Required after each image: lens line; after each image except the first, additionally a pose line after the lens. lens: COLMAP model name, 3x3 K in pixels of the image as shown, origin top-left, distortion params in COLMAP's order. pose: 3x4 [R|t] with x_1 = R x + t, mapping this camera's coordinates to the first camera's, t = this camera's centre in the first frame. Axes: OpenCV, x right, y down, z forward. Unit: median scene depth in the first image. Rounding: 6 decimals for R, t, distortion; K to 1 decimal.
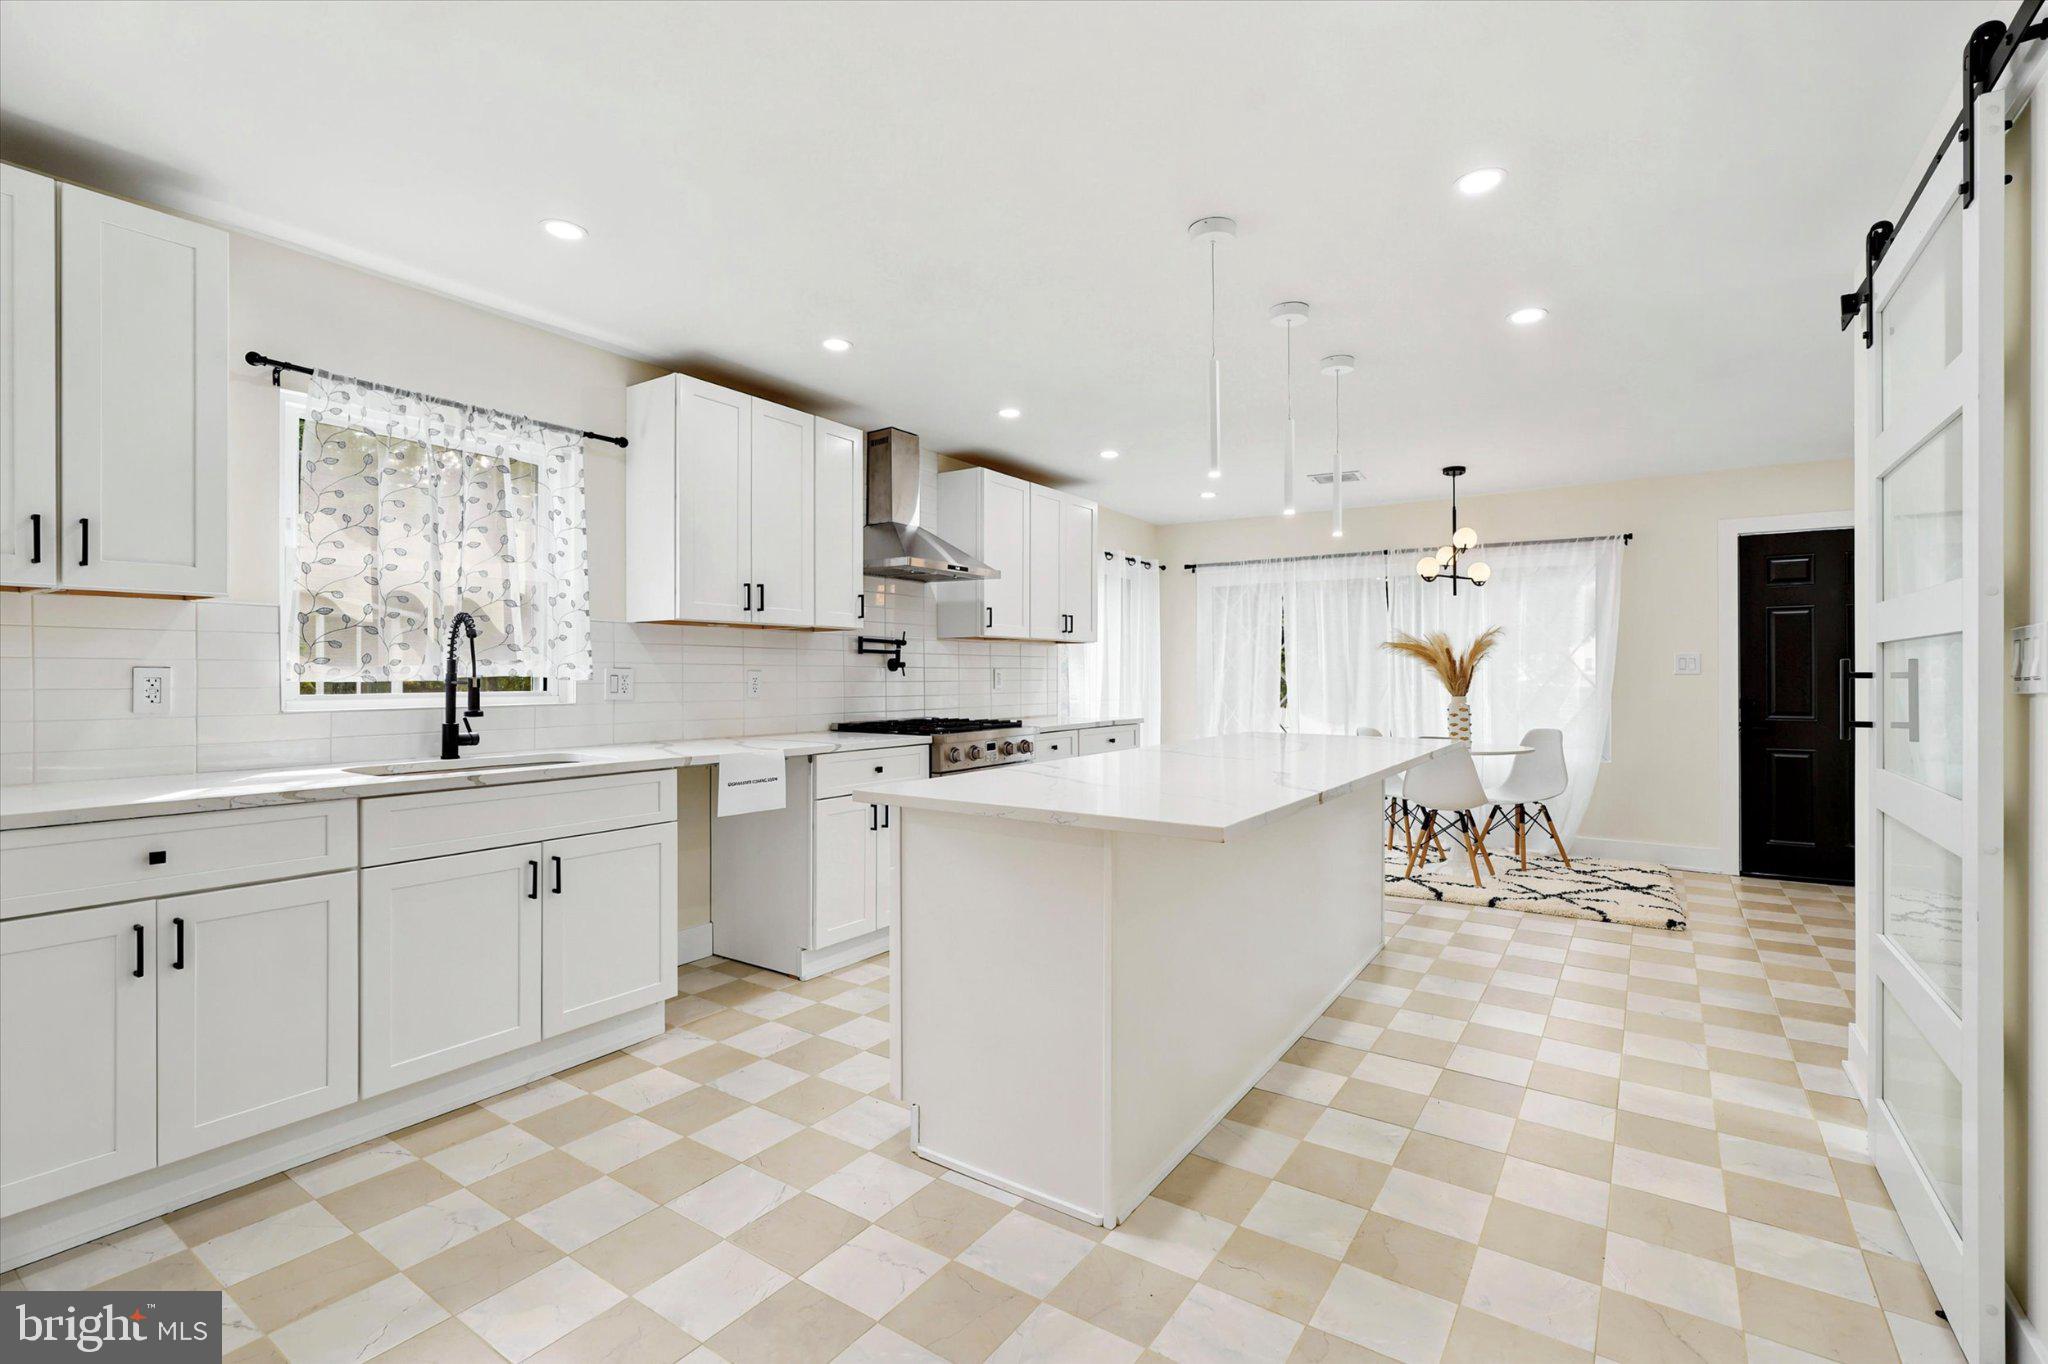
lens RADIAL K [[926.0, 0, 1015.4], [0, 926.0, 677.1], [0, 0, 1]] dist [-0.011861, 0.001762]
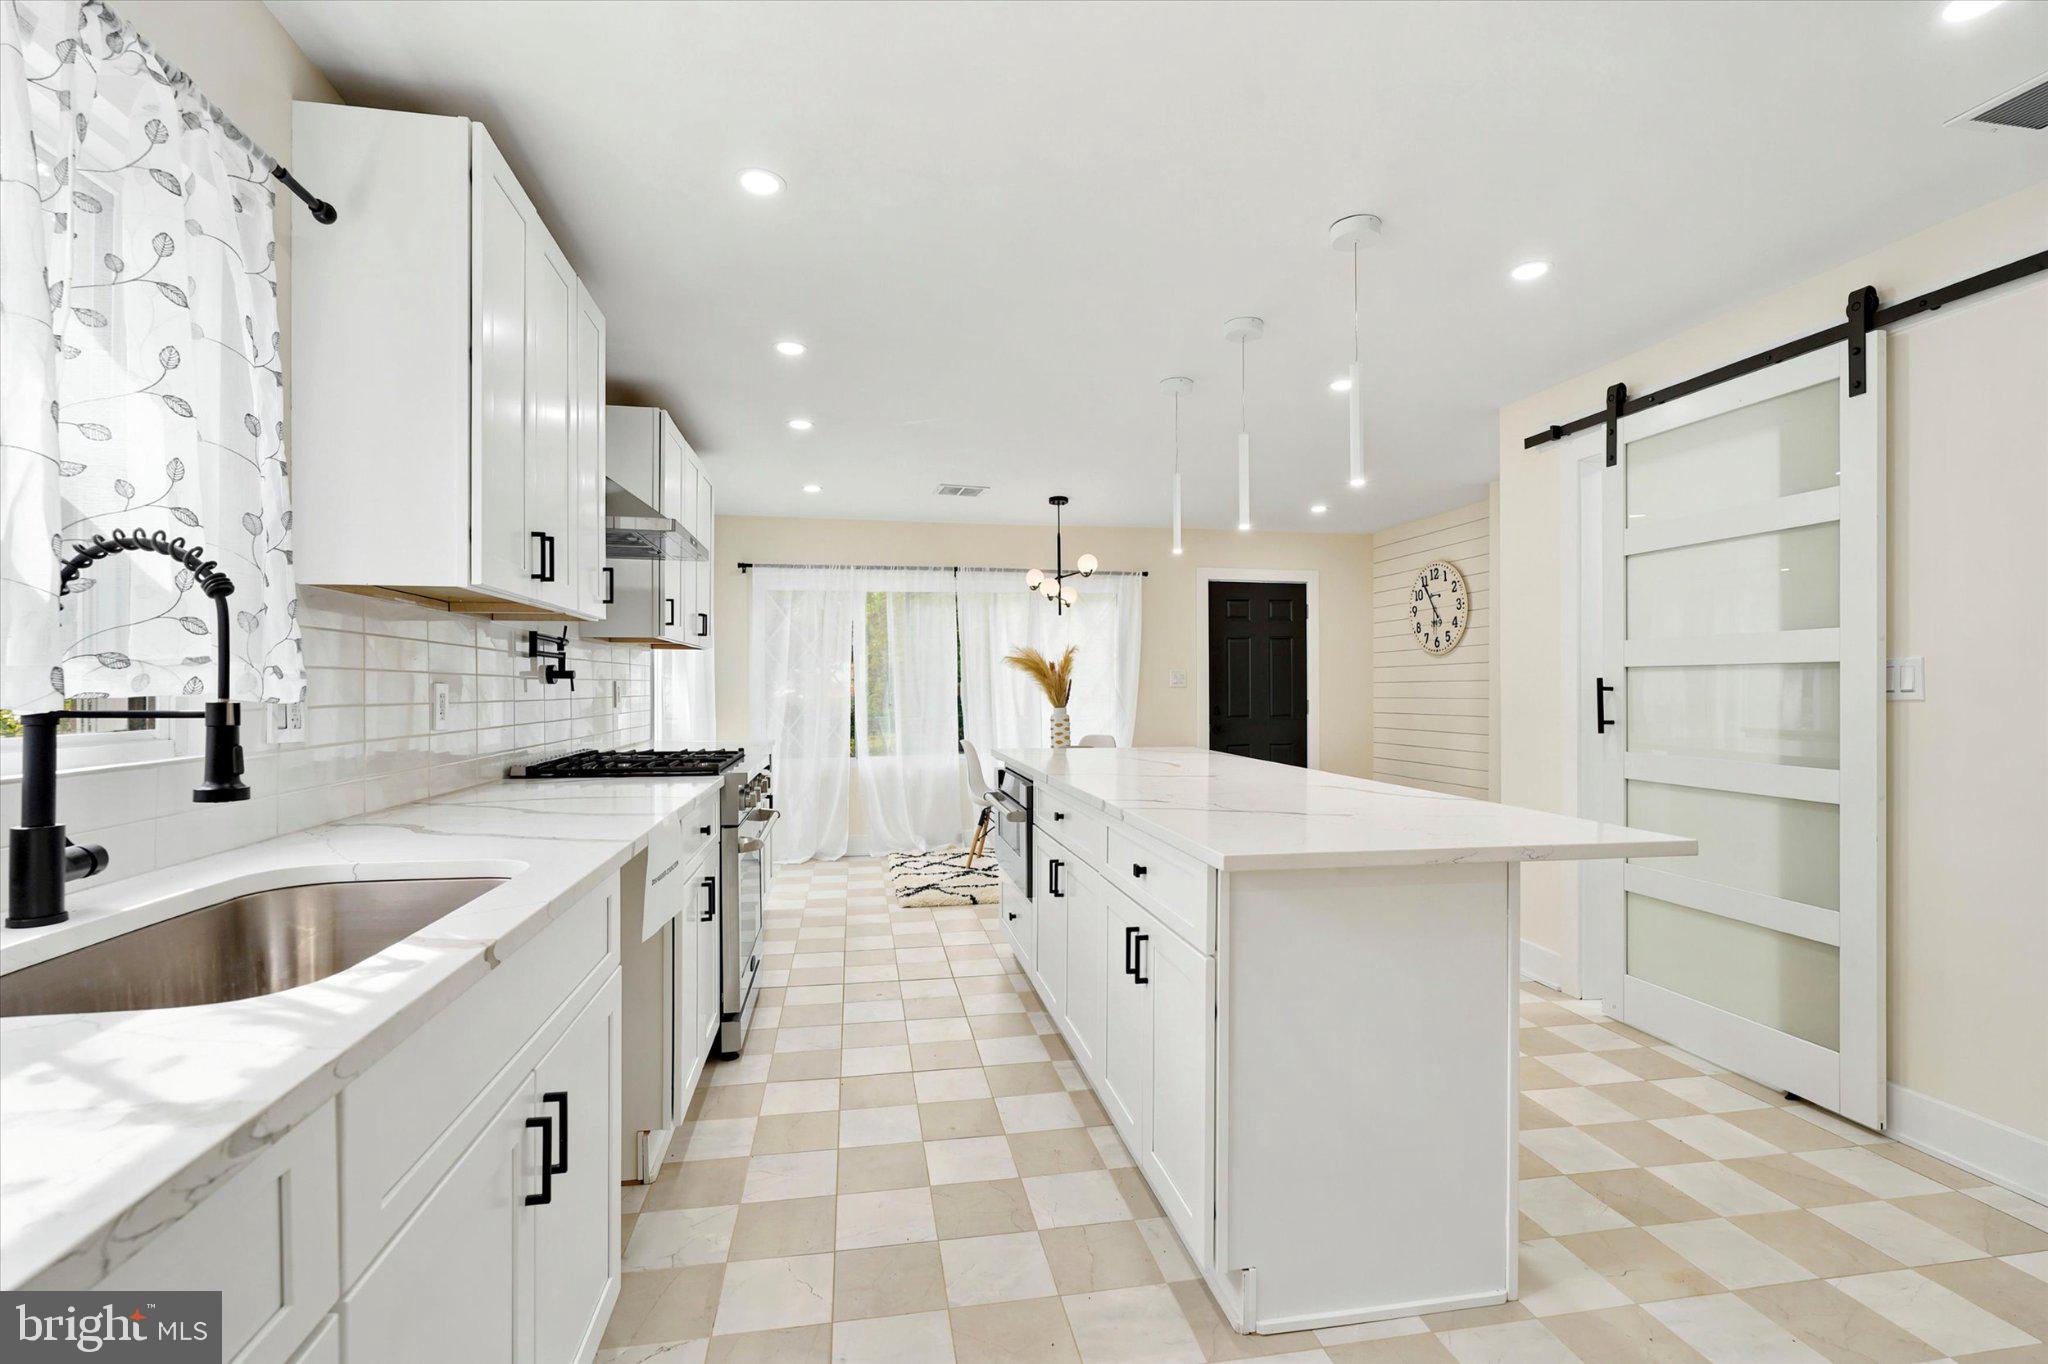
lens RADIAL K [[926.0, 0, 1008.9], [0, 926.0, 688.1], [0, 0, 1]] dist [-0.011861, 0.001762]
pose [[0.712859, -0.001242, 0.701307, -0.399307], [0.002210, 0.999997, -0.000476, -0.002249], [-0.701304, 0.001889, 0.712860, 0.316419]]
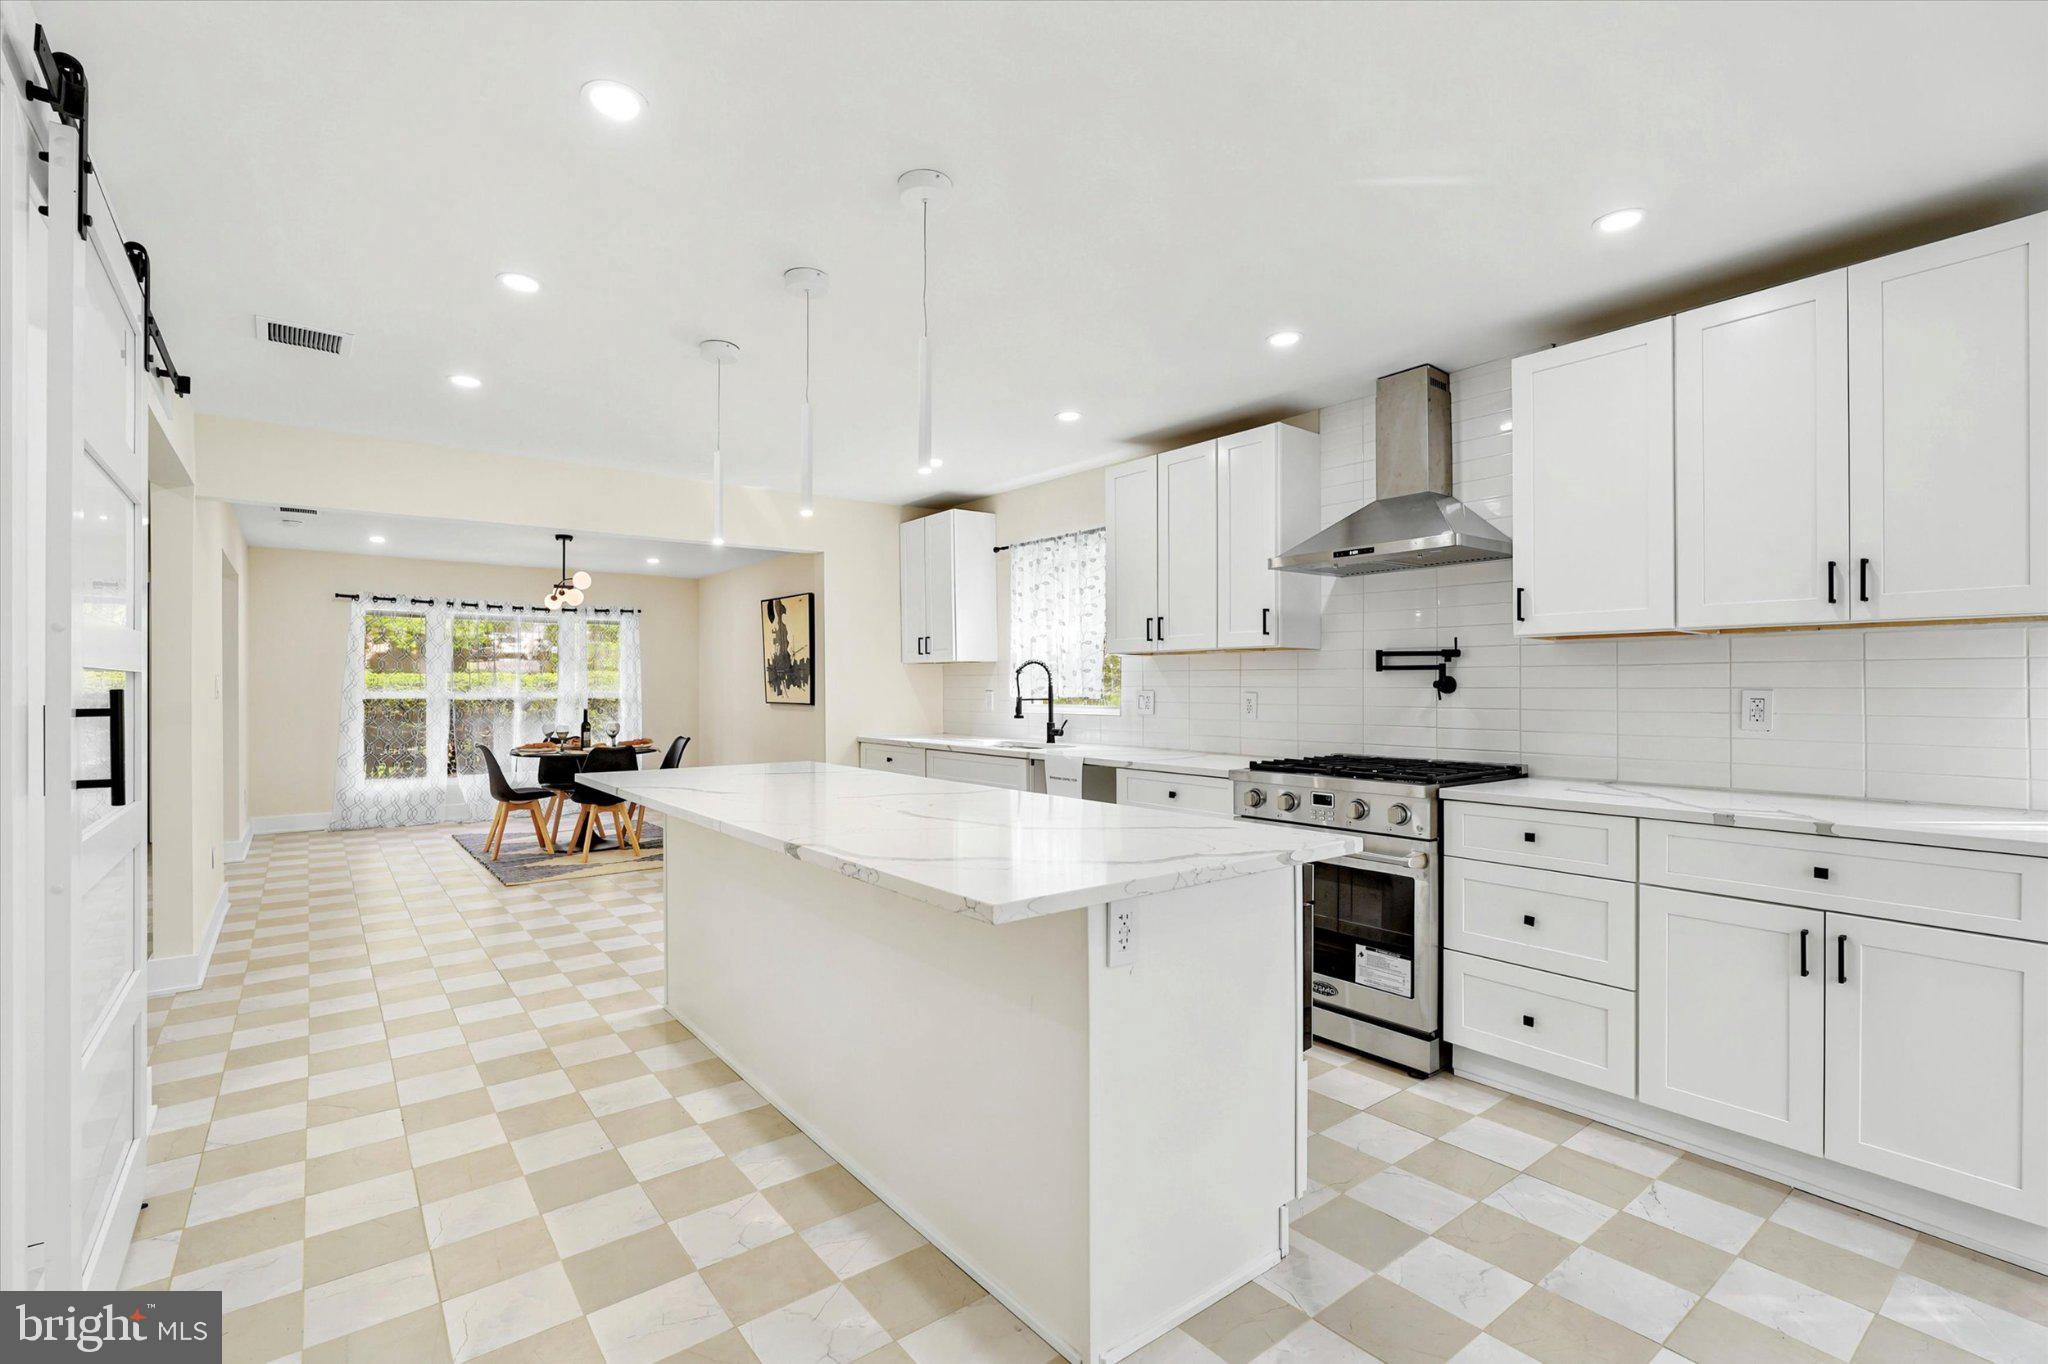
lens RADIAL K [[926.0, 0, 1008.3], [0, 926.0, 681.9], [0, 0, 1]] dist [-0.011861, 0.001762]
pose [[-0.312000, -0.007524, -0.950052, 0.717528], [-0.004811, 0.999968, -0.006339, -0.010170], [0.950070, 0.002593, -0.312027, 0.982442]]
